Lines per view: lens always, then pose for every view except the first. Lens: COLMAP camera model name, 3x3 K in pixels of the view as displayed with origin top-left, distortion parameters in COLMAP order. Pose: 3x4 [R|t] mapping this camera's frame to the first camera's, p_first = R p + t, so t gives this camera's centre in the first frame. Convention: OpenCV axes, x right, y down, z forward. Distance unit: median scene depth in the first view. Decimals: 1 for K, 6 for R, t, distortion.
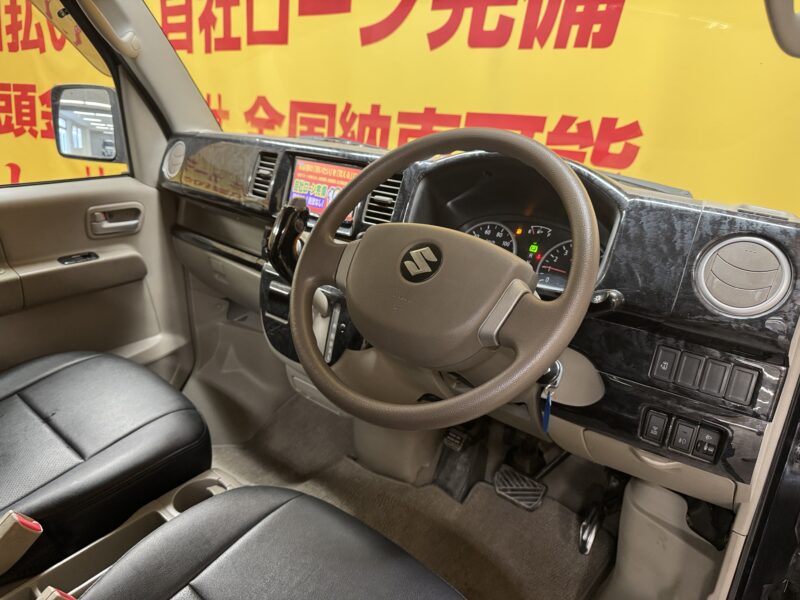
lens RADIAL K [[582.7, 0, 396.8], [0, 582.7, 298.4], [0, 0, 1]] dist [0.020893, -0.040017]
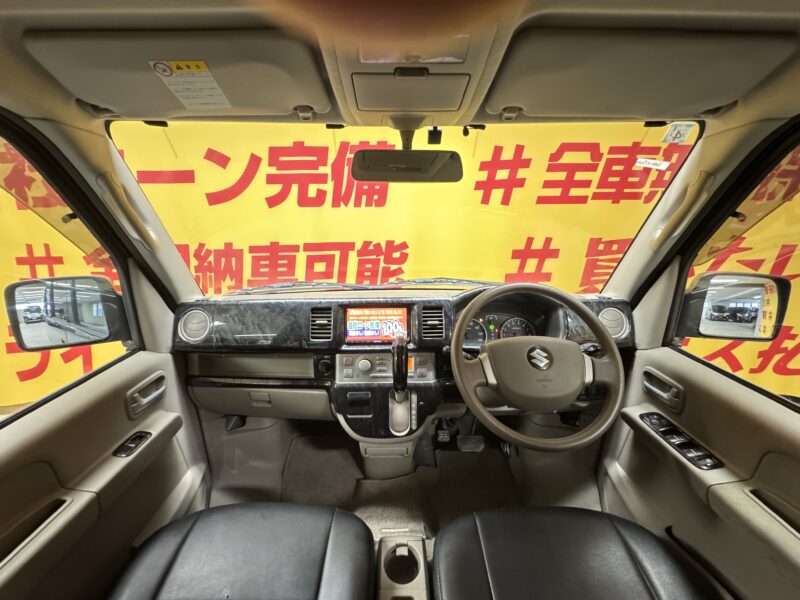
lens RADIAL K [[321.3, 0, 397.2], [0, 321.3, 296.5], [0, 0, 1]] dist [-0.003292, 0.000154]
pose [[0.750545, -0.217776, 0.623904, -0.398973], [0.257484, 0.965894, 0.027401, -0.176797], [-0.608592, 0.140079, 0.781021, 0.190912]]
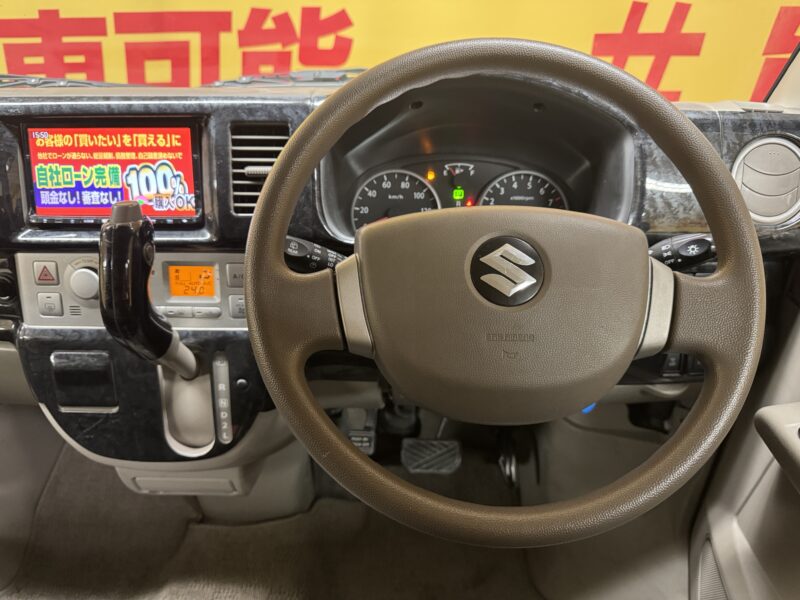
lens RADIAL K [[582.7, 0, 396.7], [0, 582.7, 298.7], [0, 0, 1]] dist [0.020893, -0.040017]
pose [[0.771846, -0.336472, 0.539482, -0.171947], [0.244639, 0.940336, 0.236474, -0.092174], [-0.586861, -0.050543, 0.808108, 0.247430]]
